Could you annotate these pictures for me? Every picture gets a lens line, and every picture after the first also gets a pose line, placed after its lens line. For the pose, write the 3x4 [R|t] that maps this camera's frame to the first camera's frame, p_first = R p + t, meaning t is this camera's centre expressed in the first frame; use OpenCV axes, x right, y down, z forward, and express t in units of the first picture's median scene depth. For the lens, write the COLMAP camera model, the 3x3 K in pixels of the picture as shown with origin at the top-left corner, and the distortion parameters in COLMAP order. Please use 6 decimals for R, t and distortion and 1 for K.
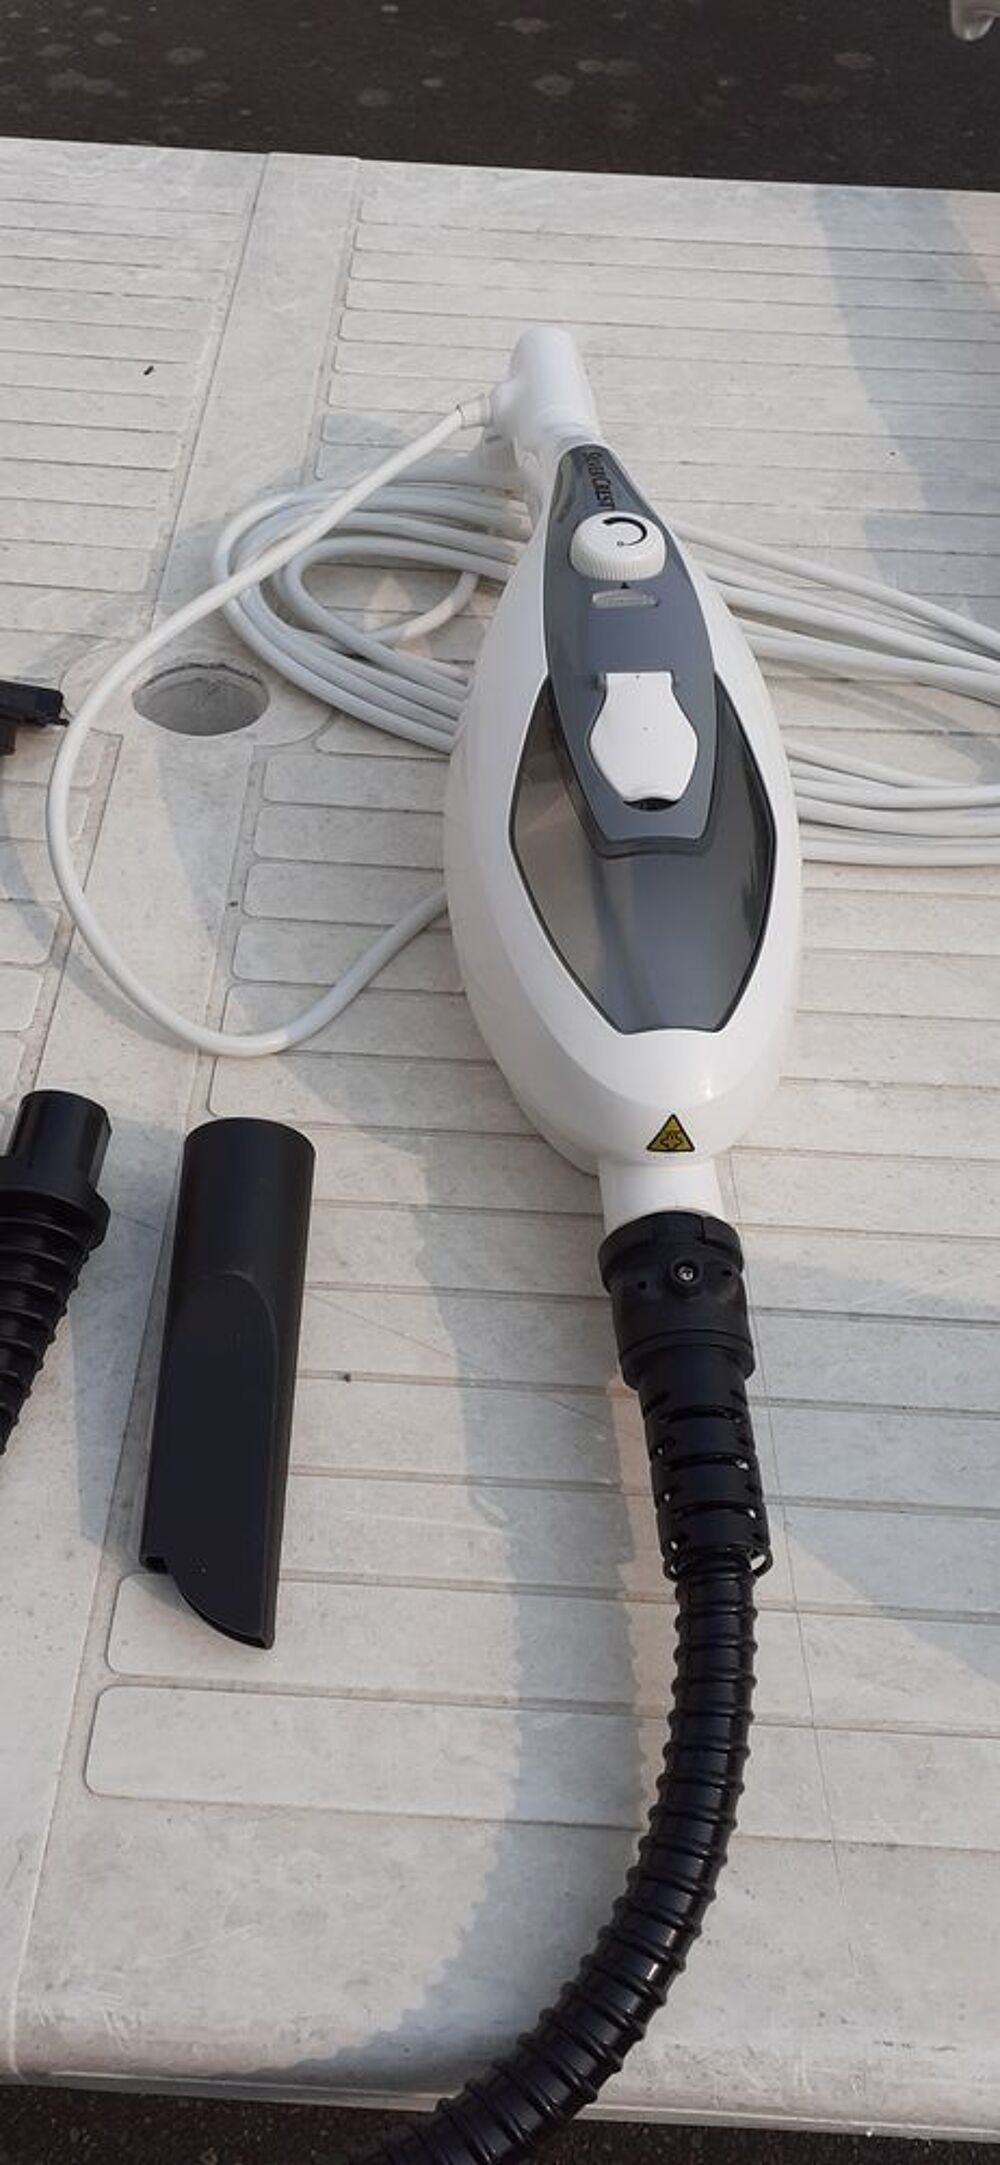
lens RADIAL K [[1692.0, 0, 500.0], [0, 1692.0, 1082.5], [0, 0, 1]] dist [0.170224, -0.603000]
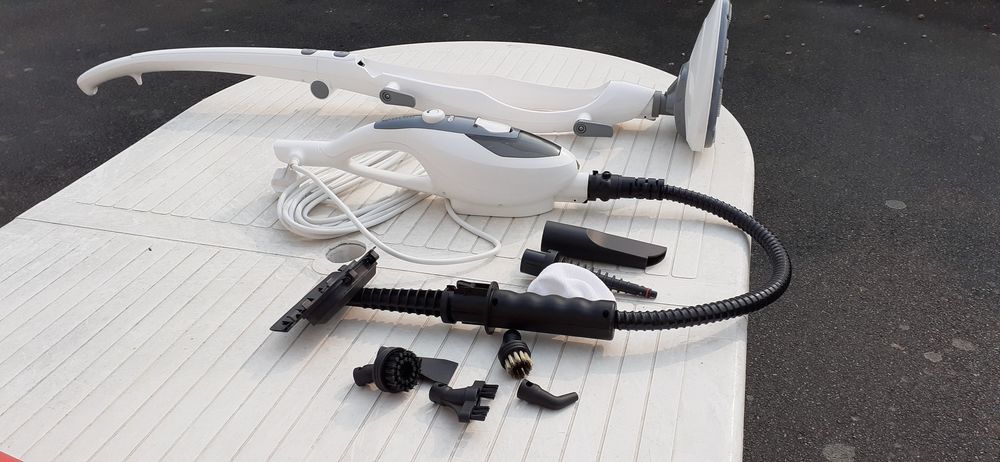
lens RADIAL K [[810.3, 0, 500.0], [0, 810.3, 231.0], [0, 0, 1]] dist [-0.012631, -0.038177]
pose [[0.209884, -0.517919, 0.829282, -1.593949], [0.779245, 0.600892, 0.178061, -0.351586], [-0.590530, 0.608842, 0.529704, 0.027355]]
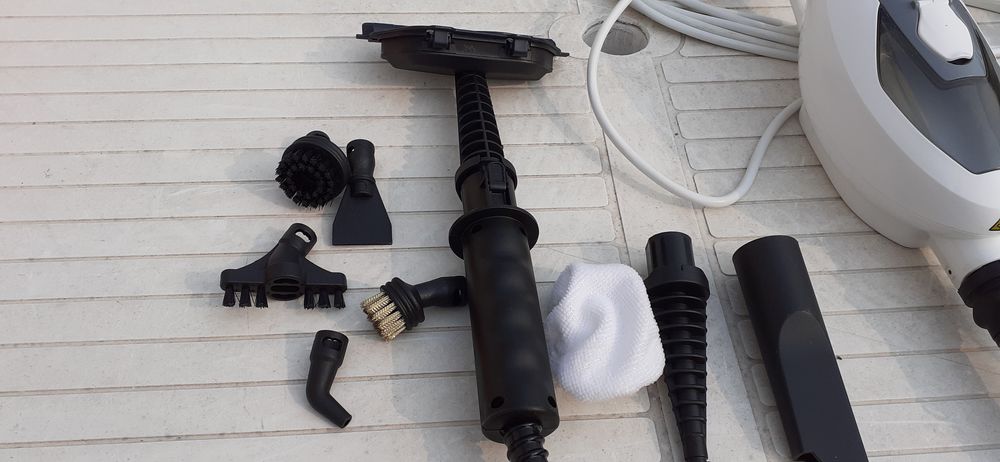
lens RADIAL K [[810.3, 0, 500.0], [0, 810.3, 231.0], [0, 0, 1]] dist [-0.012631, -0.038177]
pose [[0.994452, -0.102608, 0.023162, -0.434567], [0.102323, 0.994664, 0.013179, -0.026790], [-0.024391, -0.010736, 0.999645, 0.044950]]
